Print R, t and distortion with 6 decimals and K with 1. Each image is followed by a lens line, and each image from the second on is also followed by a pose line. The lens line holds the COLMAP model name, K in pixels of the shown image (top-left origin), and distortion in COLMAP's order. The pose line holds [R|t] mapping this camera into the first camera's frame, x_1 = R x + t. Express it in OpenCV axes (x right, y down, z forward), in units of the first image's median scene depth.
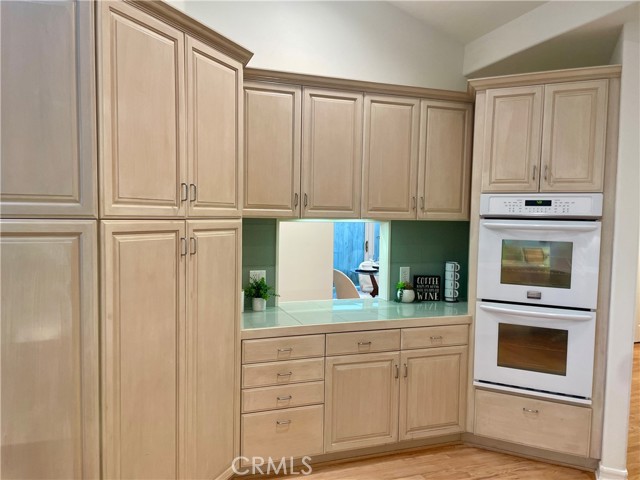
lens RADIAL K [[482.9, 0, 319.4], [0, 482.9, 240.6], [0, 0, 1]] dist [0.076625, -0.091531]
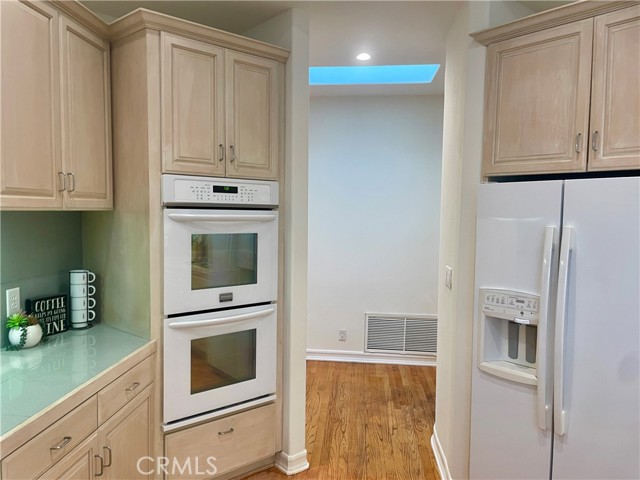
lens RADIAL K [[482.9, 0, 317.2], [0, 482.9, 242.3], [0, 0, 1]] dist [0.076625, -0.091531]
pose [[0.427248, -0.071930, 0.901269, -0.247095], [0.039522, 0.997363, 0.060864, -0.029533], [-0.903270, 0.009616, 0.428964, 0.487047]]
